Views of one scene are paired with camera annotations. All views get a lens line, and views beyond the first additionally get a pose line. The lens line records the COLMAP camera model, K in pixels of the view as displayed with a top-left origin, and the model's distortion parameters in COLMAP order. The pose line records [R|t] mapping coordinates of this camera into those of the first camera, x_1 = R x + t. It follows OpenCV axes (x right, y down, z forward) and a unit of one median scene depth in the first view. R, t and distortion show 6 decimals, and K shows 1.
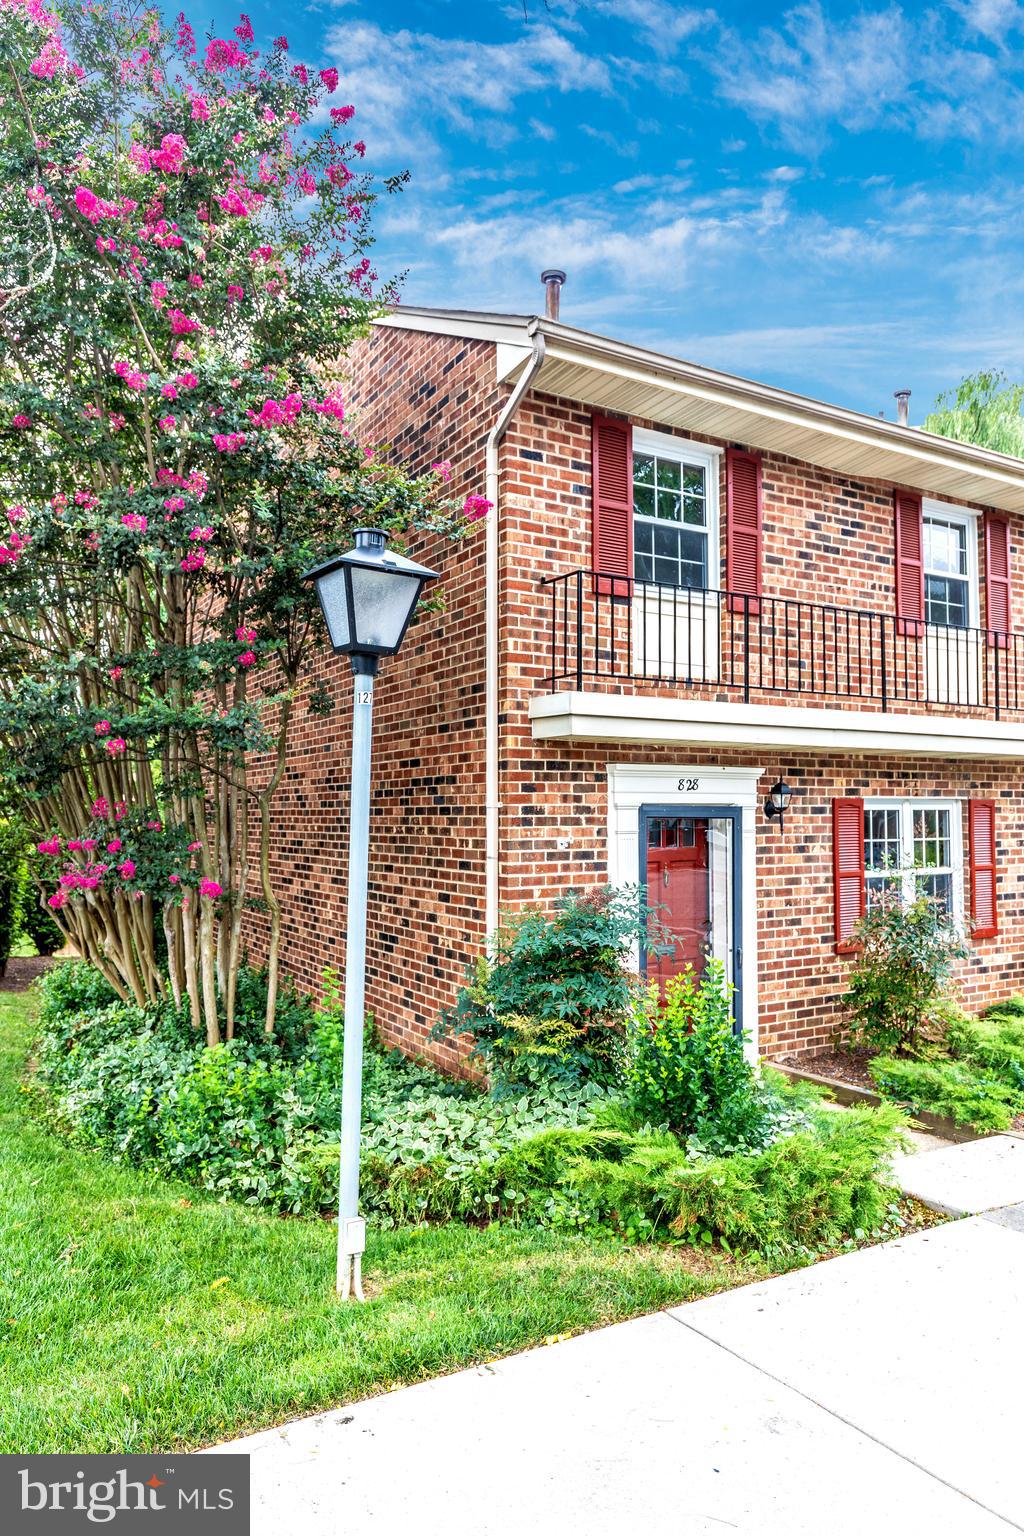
lens RADIAL K [[979.3, 0, 503.1], [0, 979.3, 786.1], [0, 0, 1]] dist [0.006234, 0.001367]
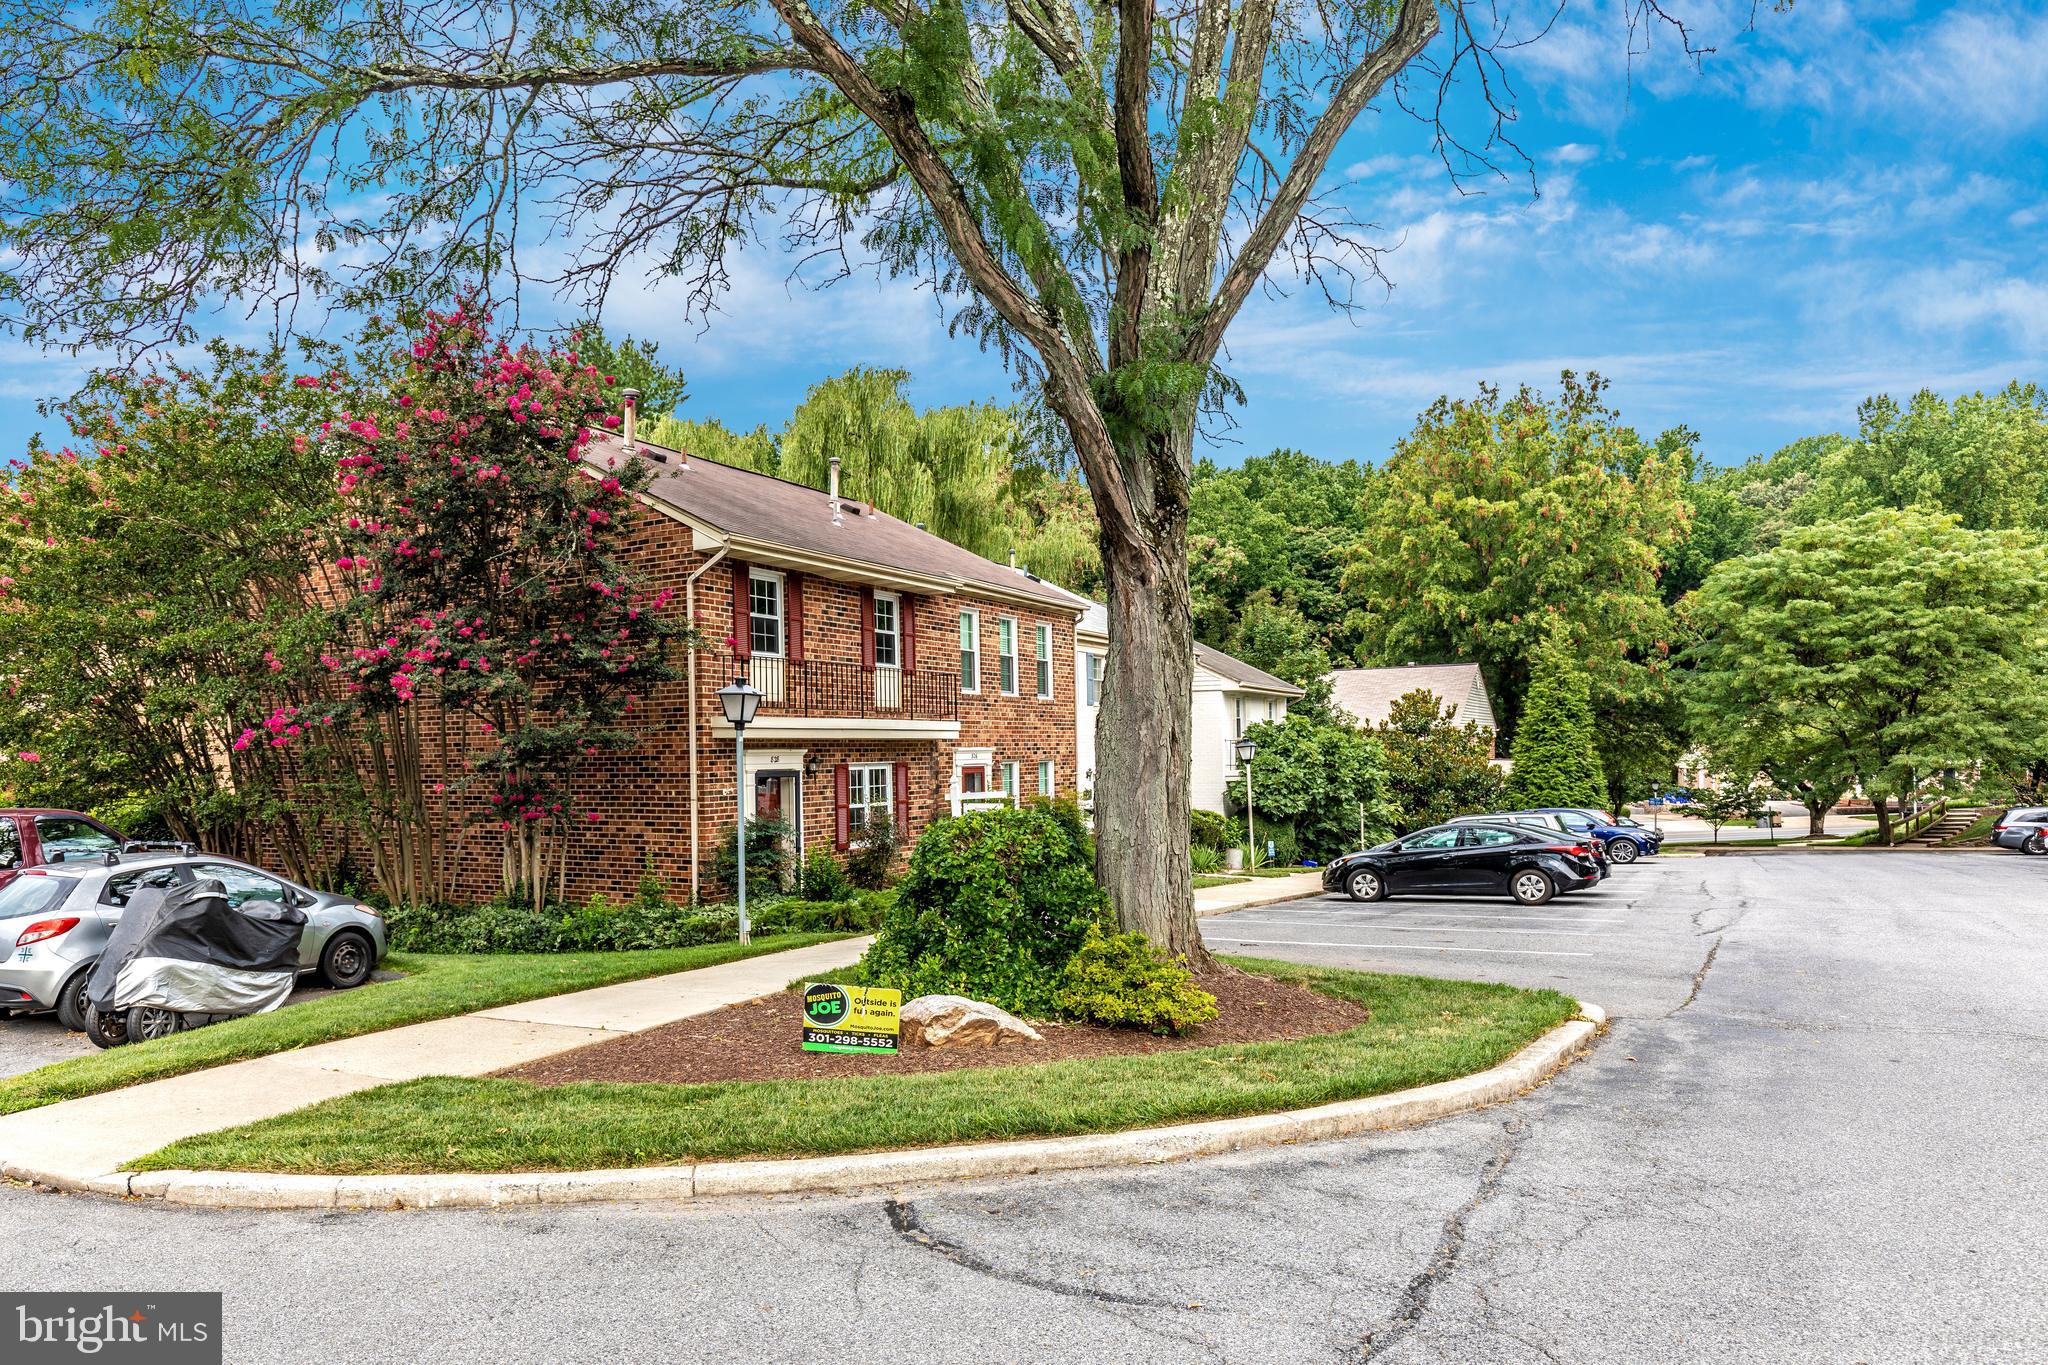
lens RADIAL K [[1474.4, 0, 1023.3], [0, 1474.4, 816.8], [0, 0, 1]] dist [0.003254, 0.000323]
pose [[0.824191, -0.032437, 0.565382, -1.047842], [-0.007495, 0.997646, 0.068163, -0.090184], [-0.566263, -0.060417, 0.822008, -1.640533]]
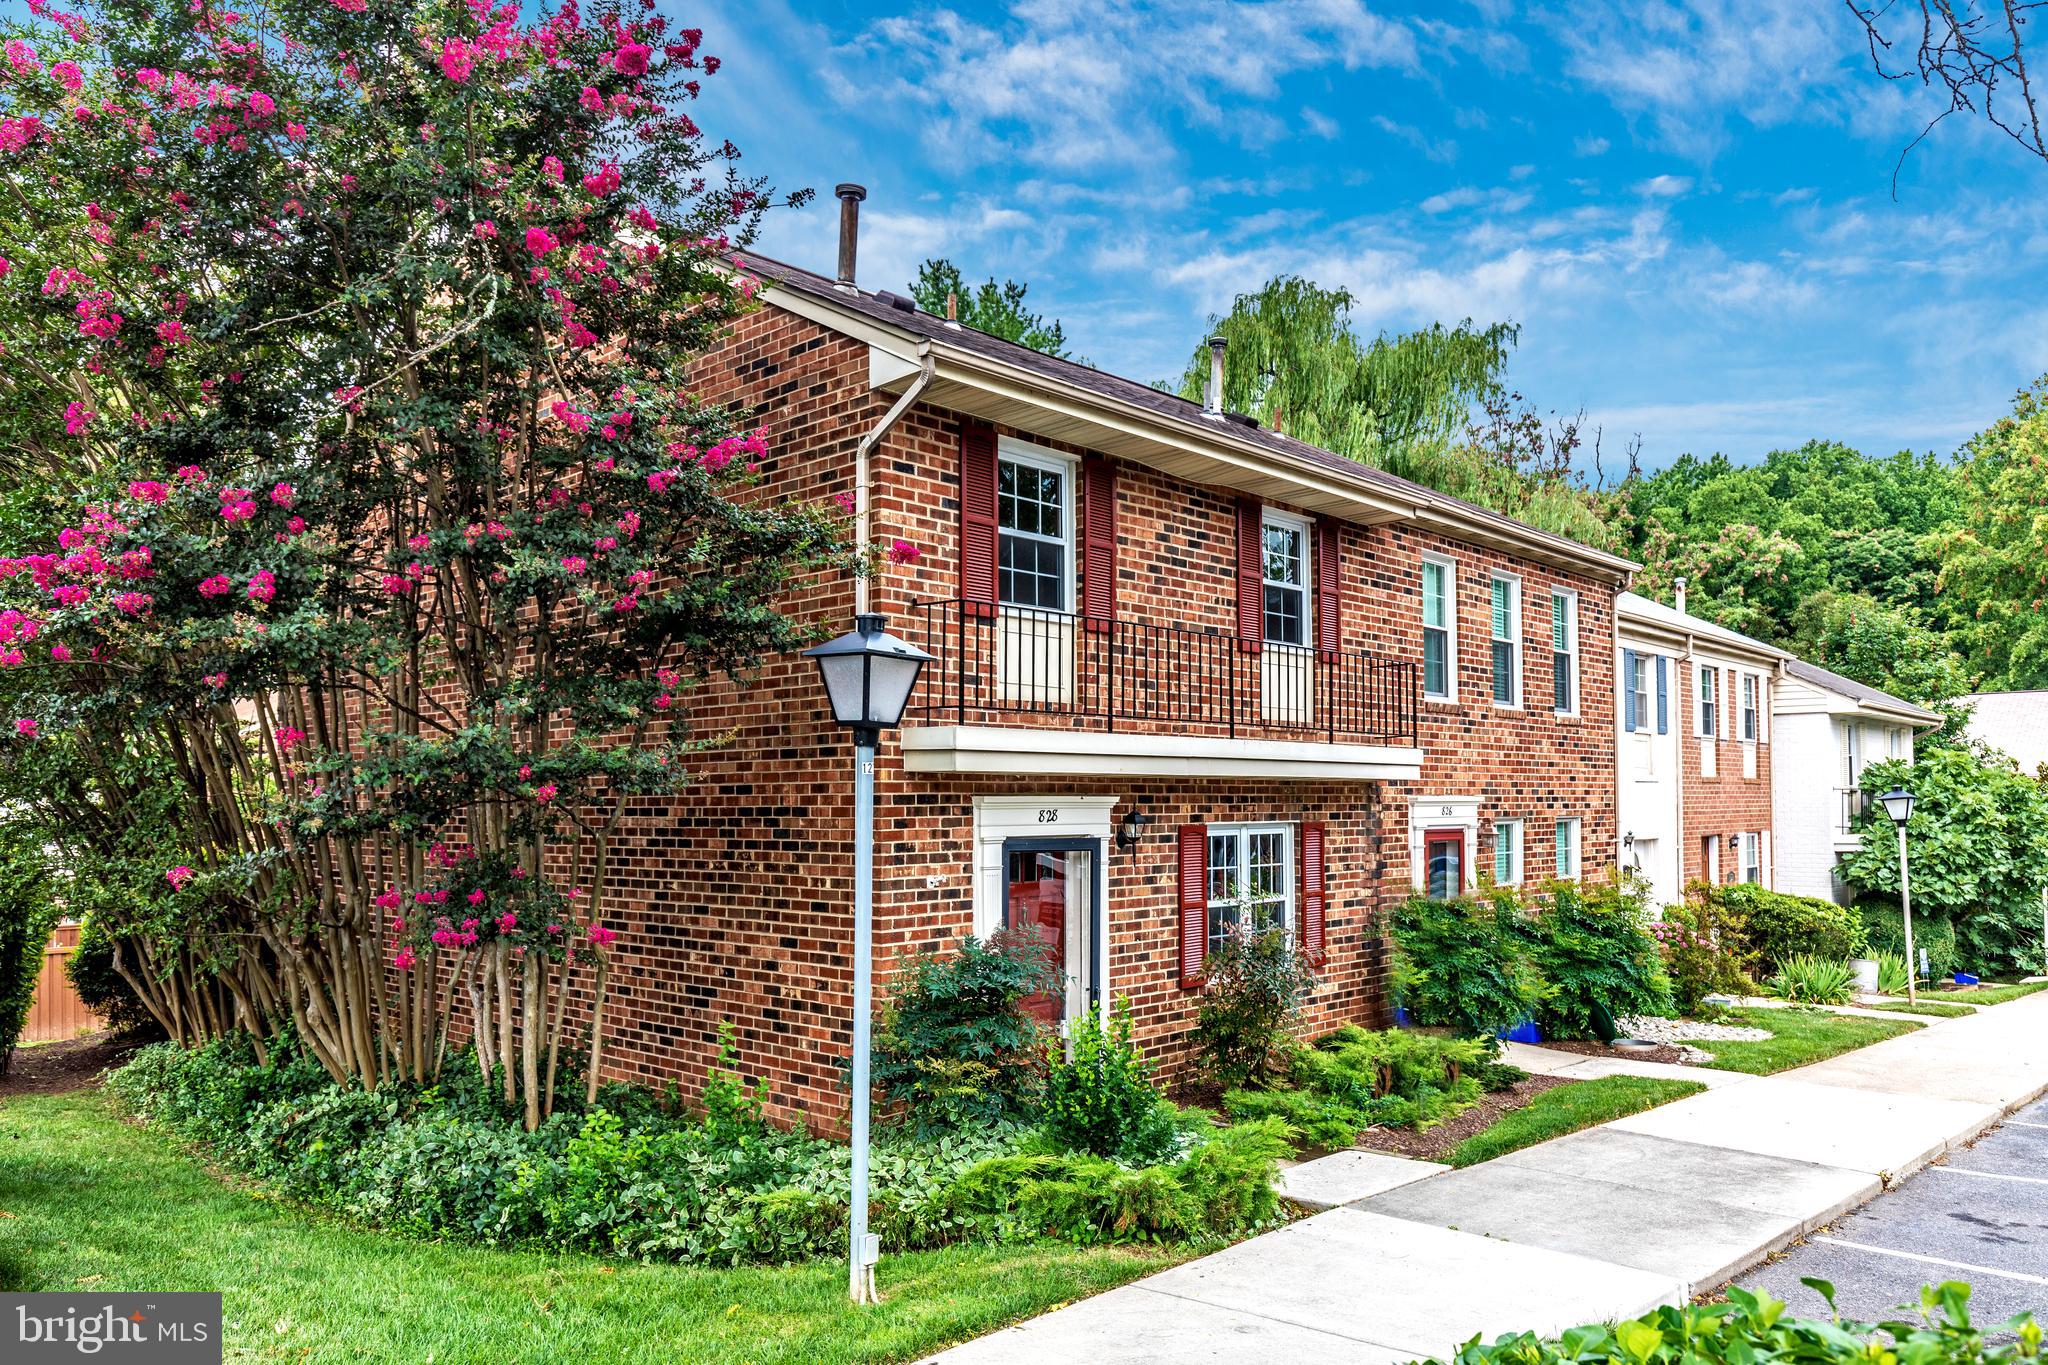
lens RADIAL K [[1468.5, 0, 1032.6], [0, 1468.5, 772.2], [0, 0, 1]] dist [0.007822, 0.000459]
pose [[0.952722, 0.006298, 0.303778, -0.264302], [-0.009092, 0.999928, 0.007785, -0.056200], [-0.303707, -0.010179, 0.952711, -0.356656]]
